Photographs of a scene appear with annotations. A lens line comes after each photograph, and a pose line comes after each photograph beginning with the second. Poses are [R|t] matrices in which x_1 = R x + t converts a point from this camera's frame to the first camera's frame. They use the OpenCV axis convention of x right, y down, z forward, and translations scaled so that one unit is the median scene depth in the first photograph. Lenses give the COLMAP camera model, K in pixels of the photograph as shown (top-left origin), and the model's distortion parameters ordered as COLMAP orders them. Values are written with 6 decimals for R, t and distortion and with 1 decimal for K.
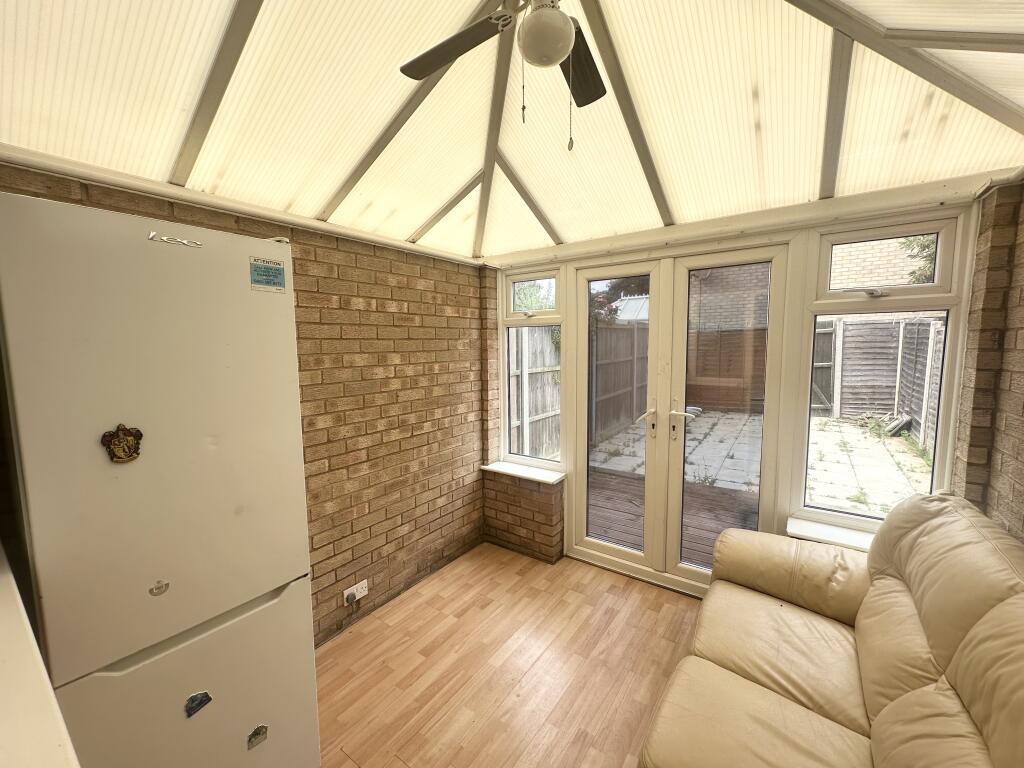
lens RADIAL K [[407.7, 0, 511.9], [0, 407.7, 386.3], [0, 0, 1]] dist [-0.003663, -0.000118]
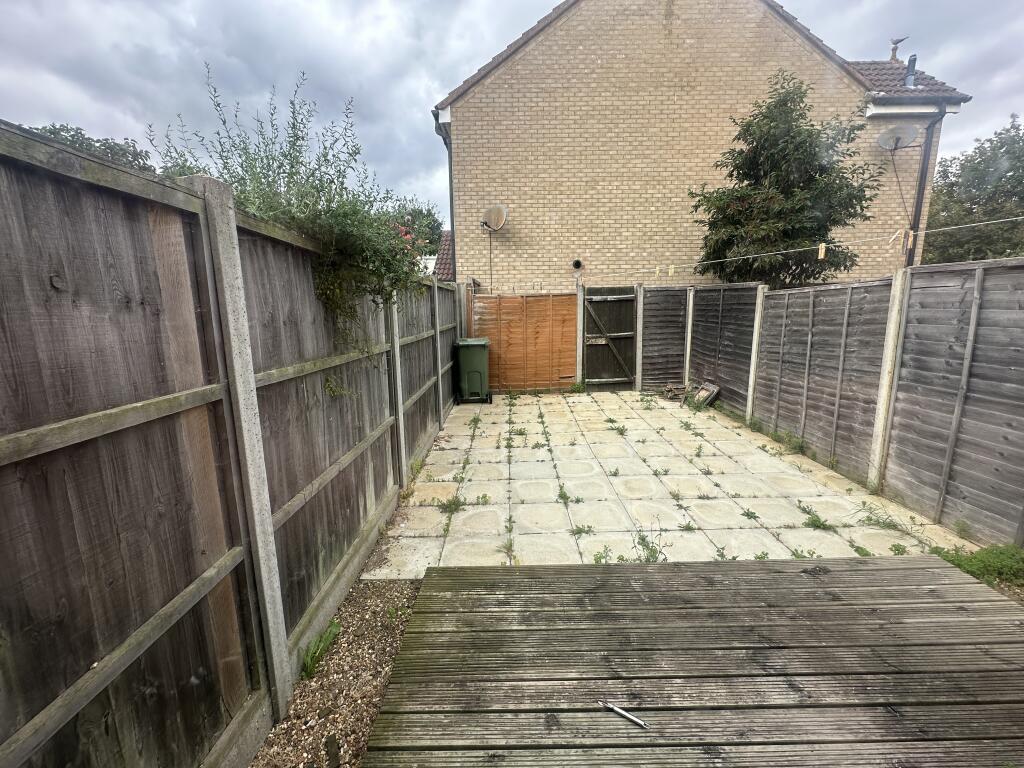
lens RADIAL K [[407.7, 0, 514.3], [0, 407.7, 384.7], [0, 0, 1]] dist [-0.003663, -0.000118]
pose [[0.810298, -0.096492, 0.578020, 0.018297], [0.060537, 0.994857, 0.081213, -0.043060], [-0.582883, -0.030815, 0.811971, 0.559437]]
